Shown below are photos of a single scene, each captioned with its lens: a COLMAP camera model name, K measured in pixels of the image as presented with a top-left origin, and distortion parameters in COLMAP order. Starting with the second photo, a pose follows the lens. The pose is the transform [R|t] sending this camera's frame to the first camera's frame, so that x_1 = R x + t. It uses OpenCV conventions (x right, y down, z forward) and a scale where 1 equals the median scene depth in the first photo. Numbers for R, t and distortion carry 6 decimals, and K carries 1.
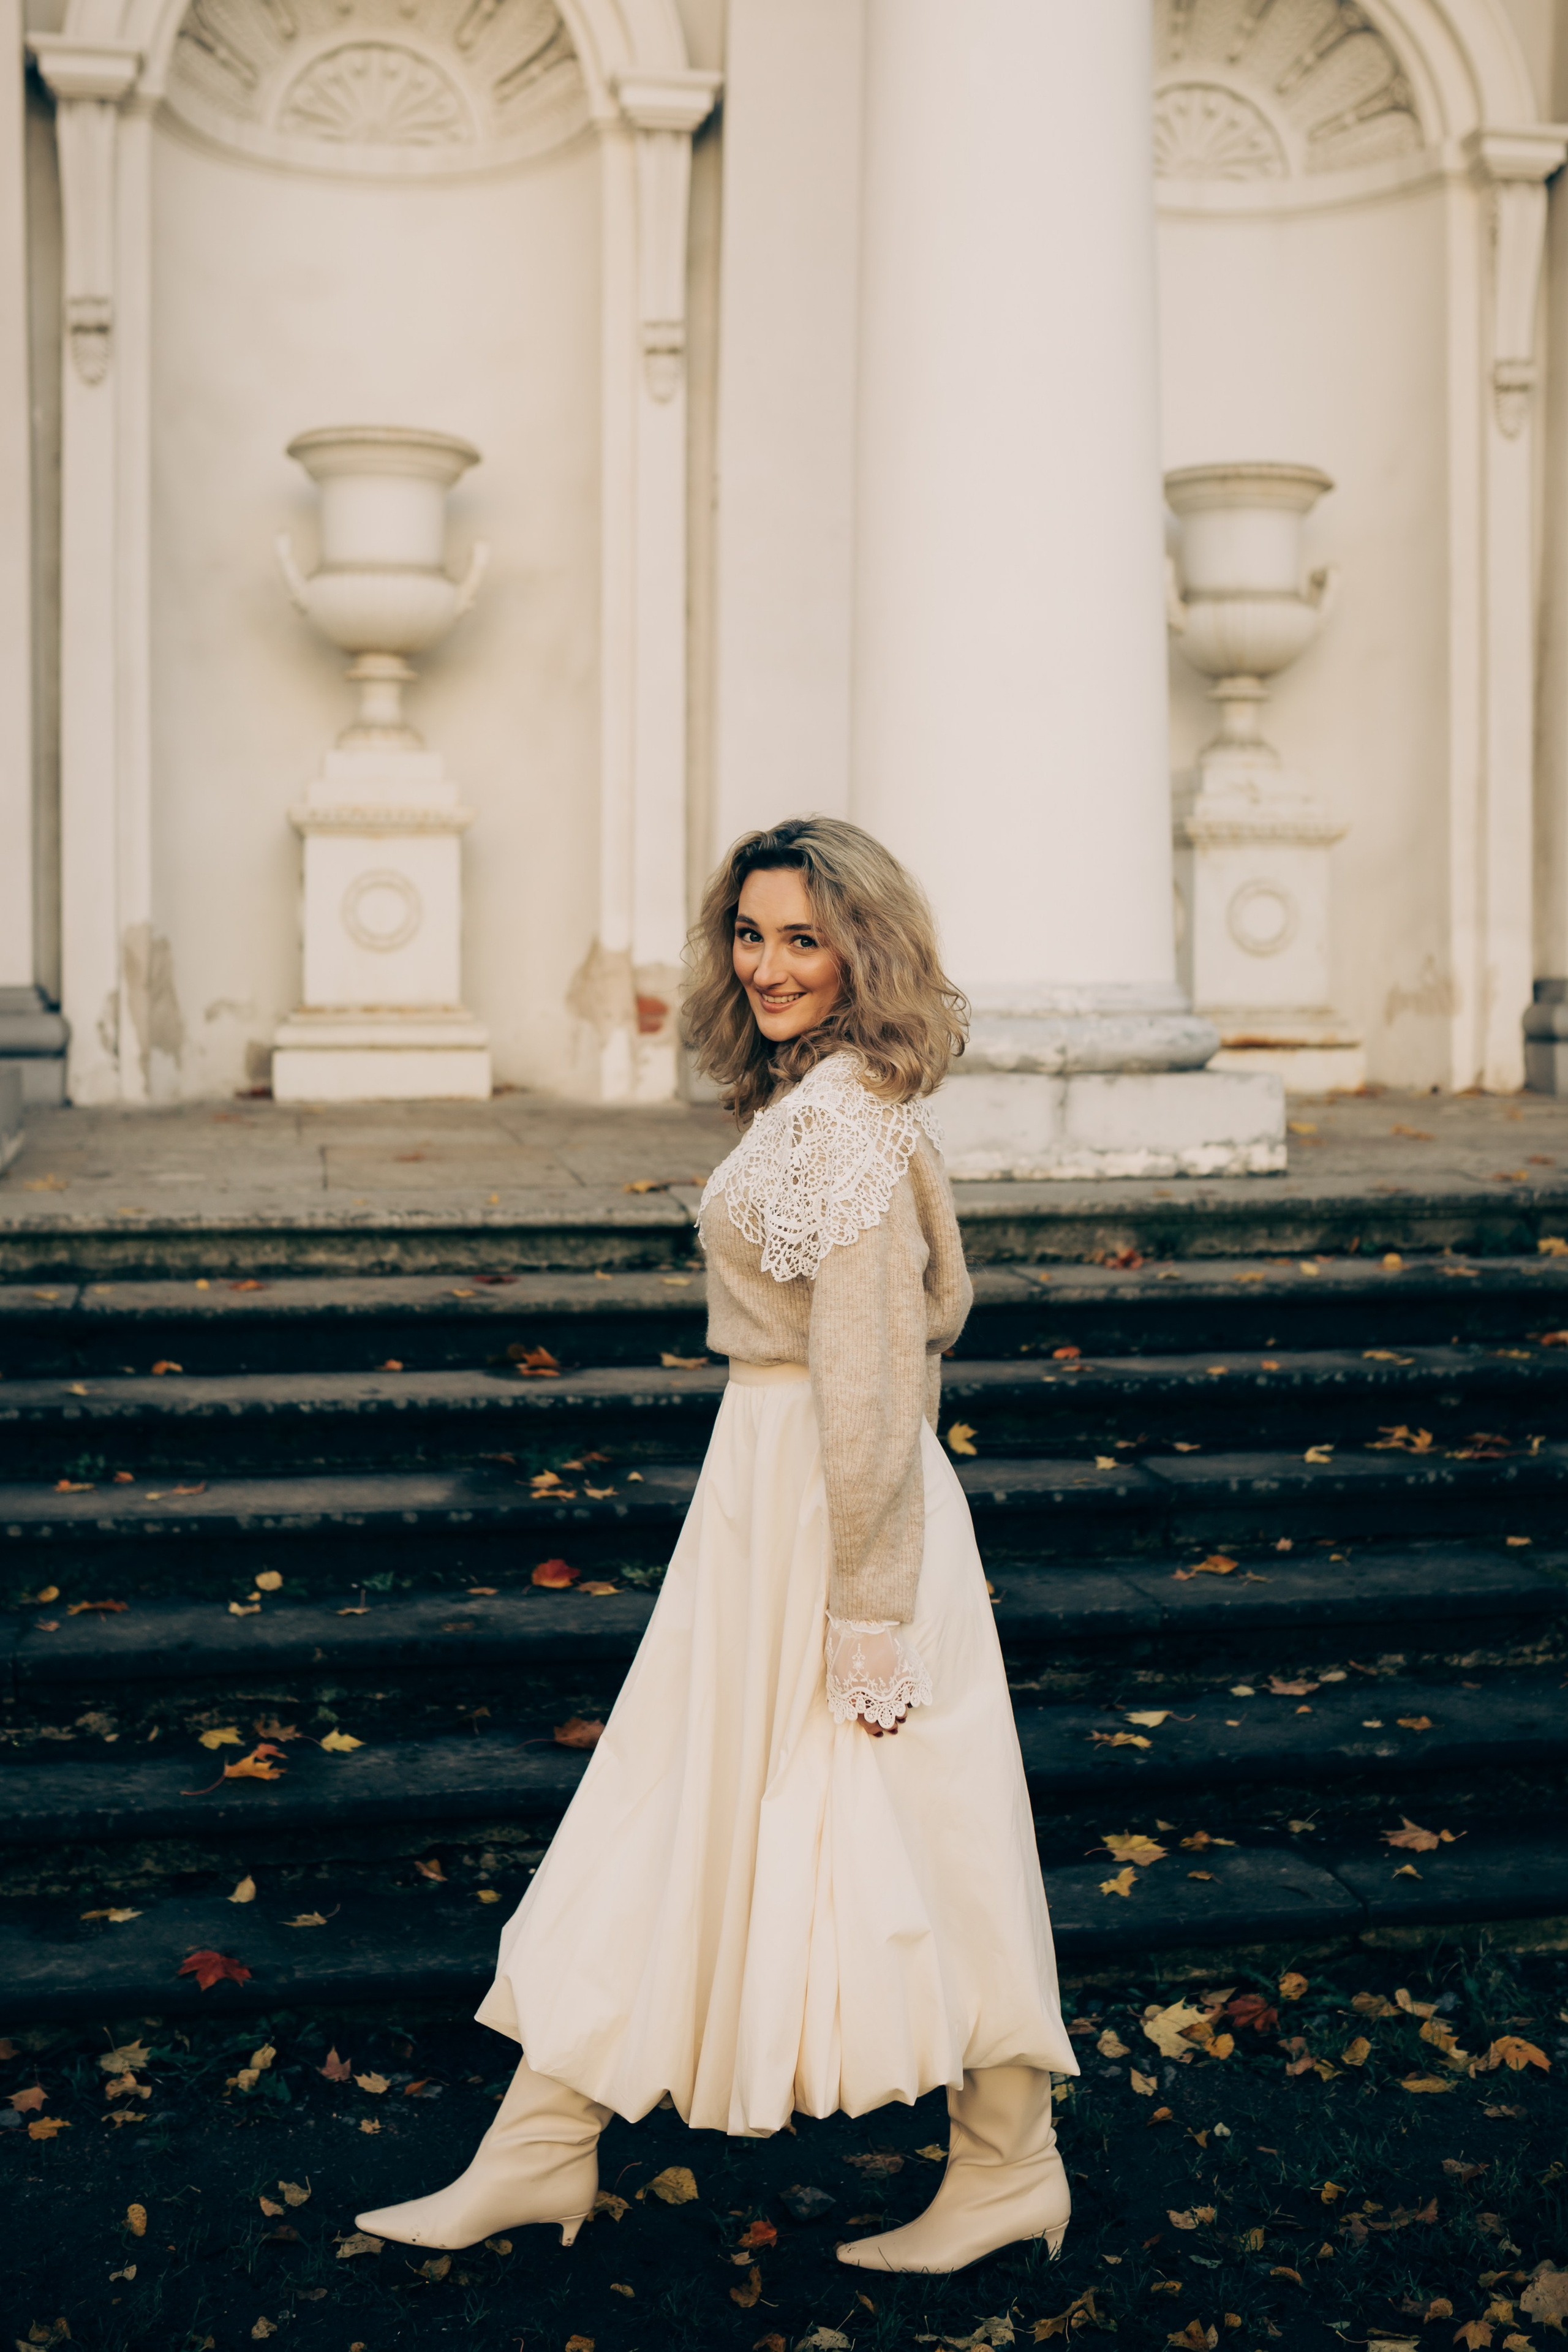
lens RADIAL K [[2665.7, 0, 784.9], [0, 2665.7, 989.5], [0, 0, 1]] dist [-0.077262, 0.153211]
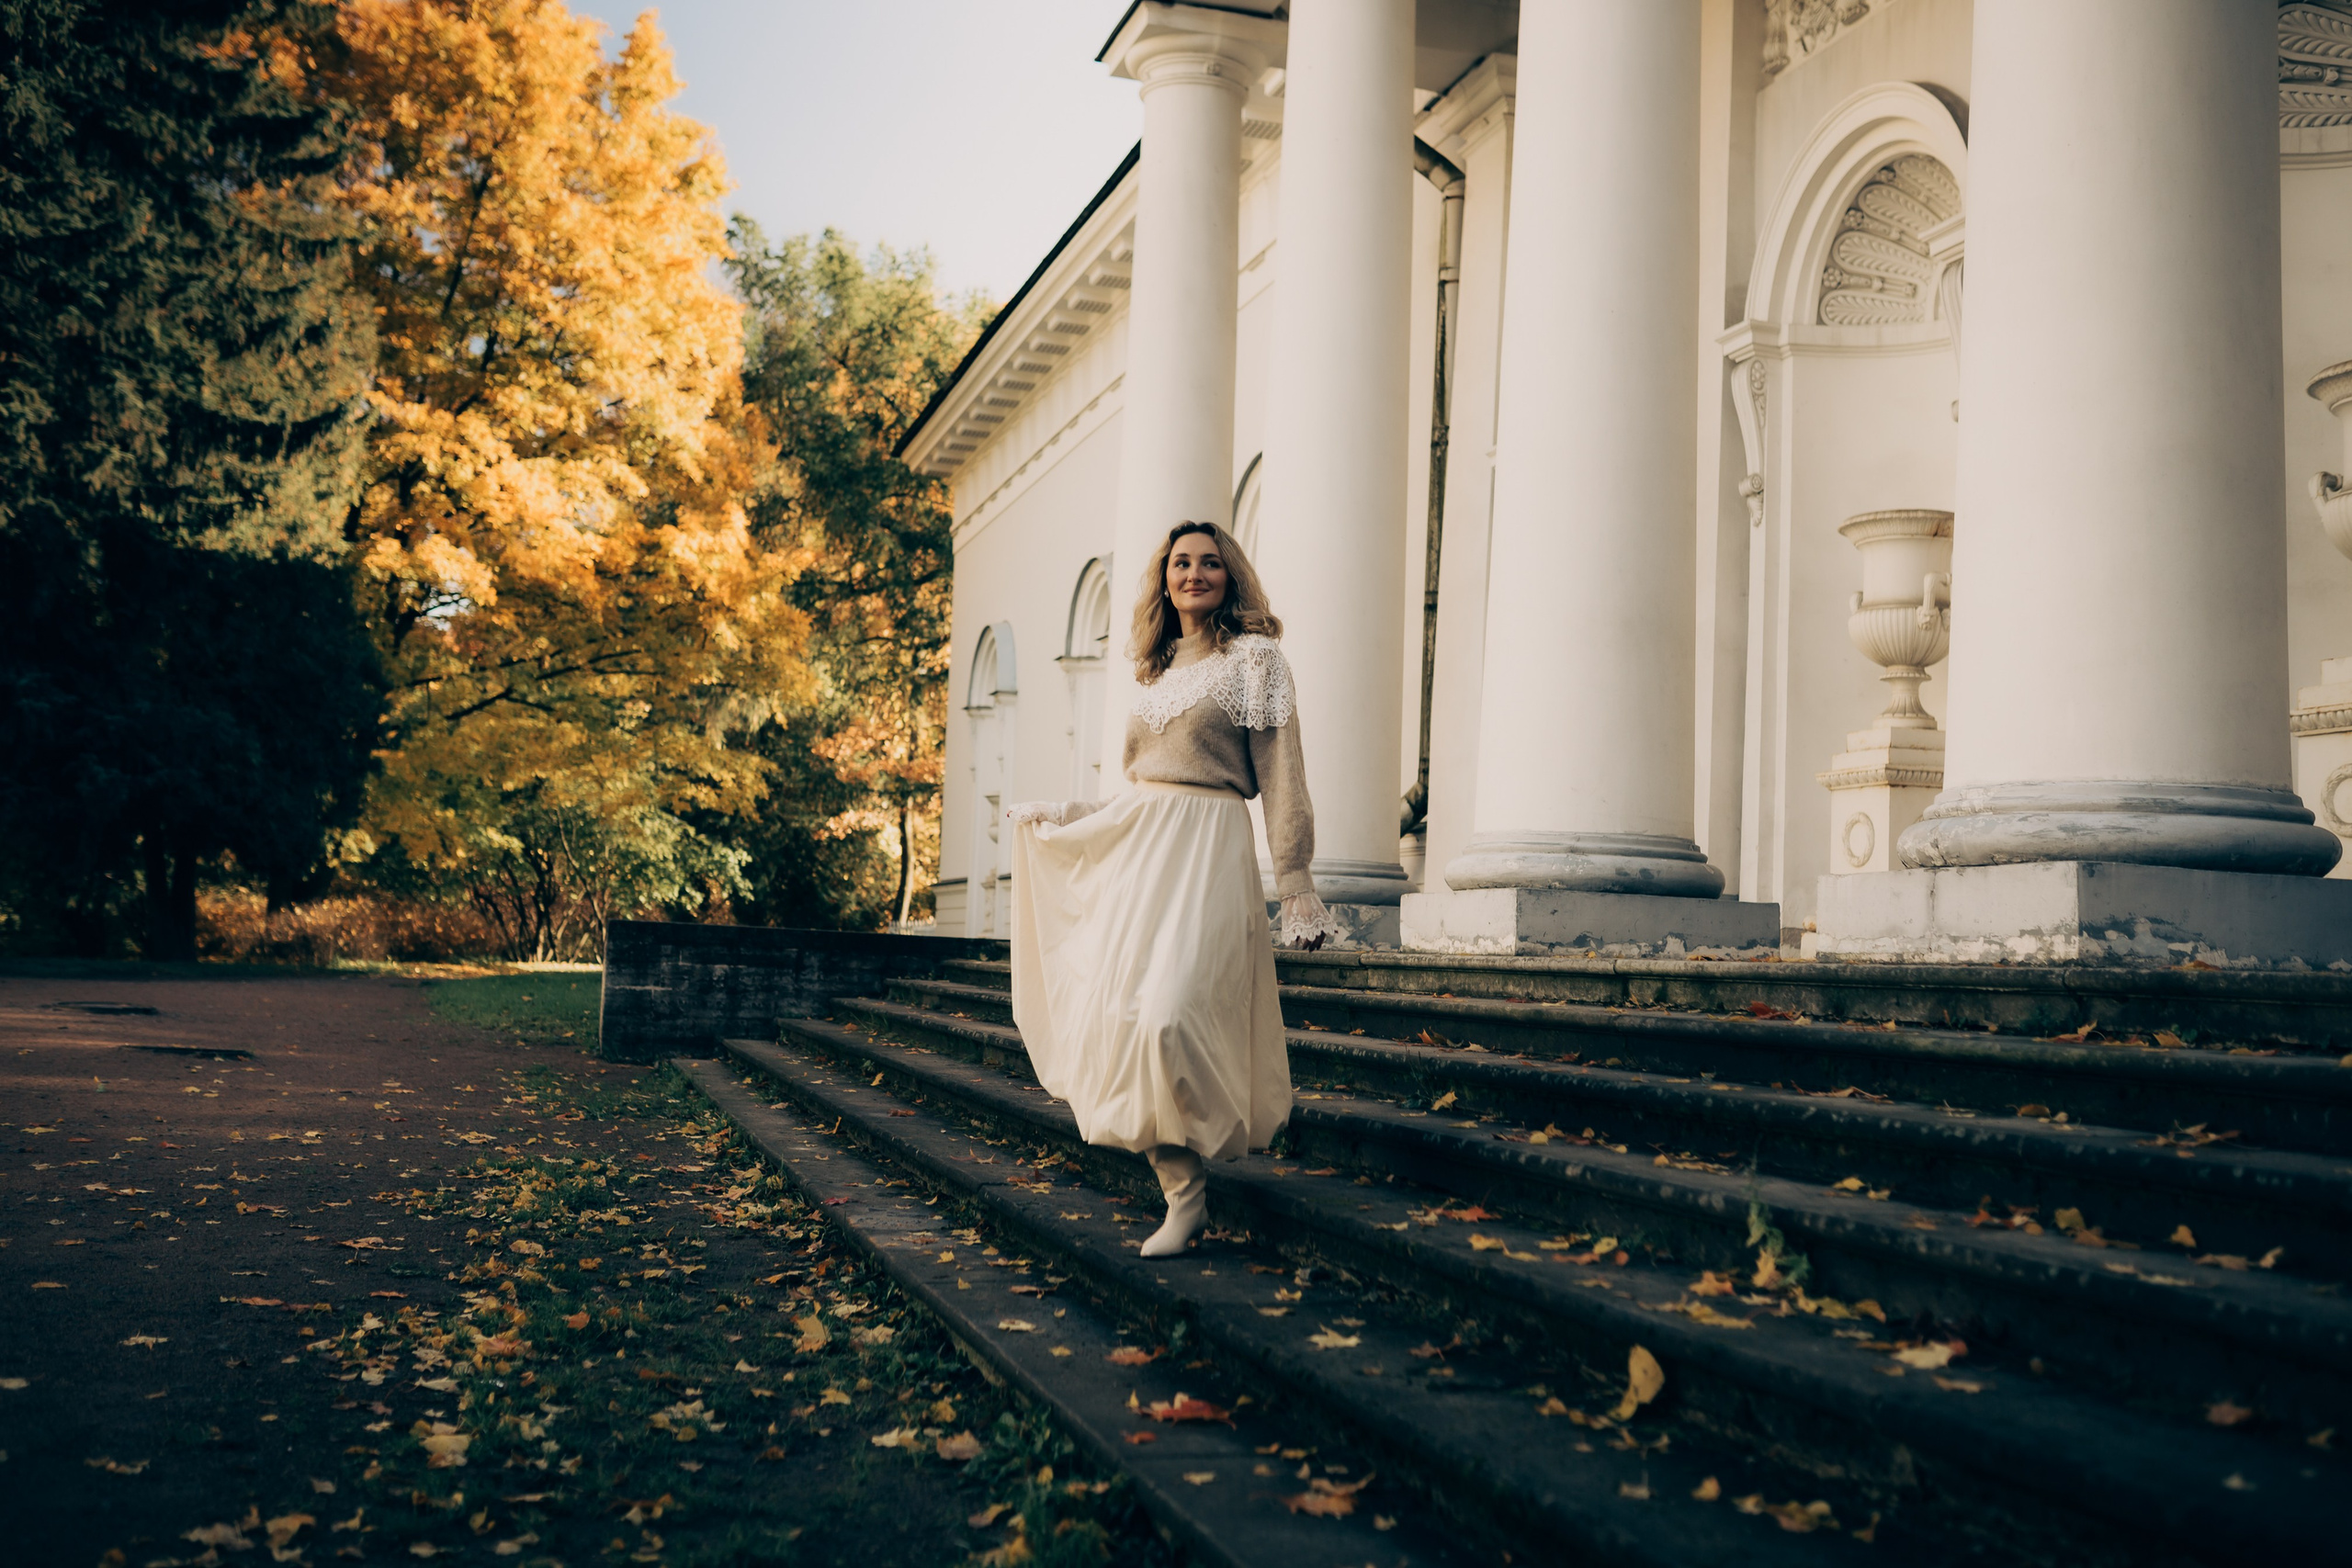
lens RADIAL K [[2264.9, 0, 1163.8], [0, 2264.9, 743.1], [0, 0, 1]] dist [-0.067992, 0.134391]
pose [[0.101573, -0.092550, -0.990514, 1.091525], [-0.055149, 0.993608, -0.098495, 0.099525], [0.993298, 0.064630, 0.095820, 0.671004]]
